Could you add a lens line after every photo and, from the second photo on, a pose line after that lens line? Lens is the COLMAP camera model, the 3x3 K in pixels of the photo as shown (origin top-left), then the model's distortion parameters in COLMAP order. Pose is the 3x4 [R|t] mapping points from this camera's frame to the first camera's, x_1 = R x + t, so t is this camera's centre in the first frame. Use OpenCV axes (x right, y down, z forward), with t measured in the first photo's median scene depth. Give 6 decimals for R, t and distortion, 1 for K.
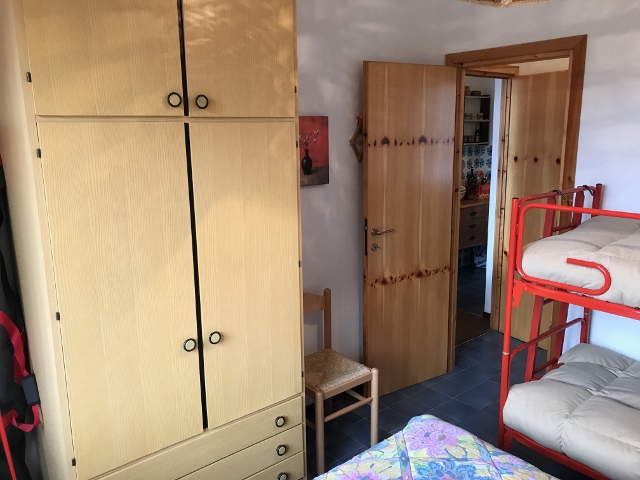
lens RADIAL K [[521.3, 0, 314.2], [0, 521.3, 231.9], [0, 0, 1]] dist [0.037444, -0.044740]
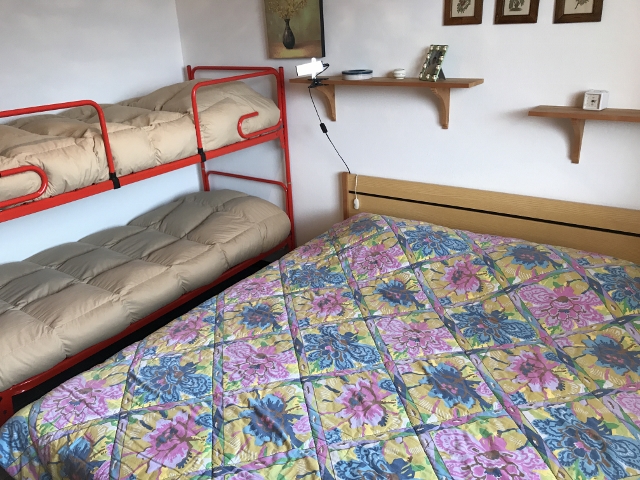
lens RADIAL K [[521.3, 0, 319.4], [0, 521.3, 239.8], [0, 0, 1]] dist [0.037444, -0.044740]
pose [[-0.263539, -0.346444, 0.900291, -0.549981], [0.235545, 0.881923, 0.408326, -0.092061], [-0.935449, 0.319669, -0.150818, 0.684093]]
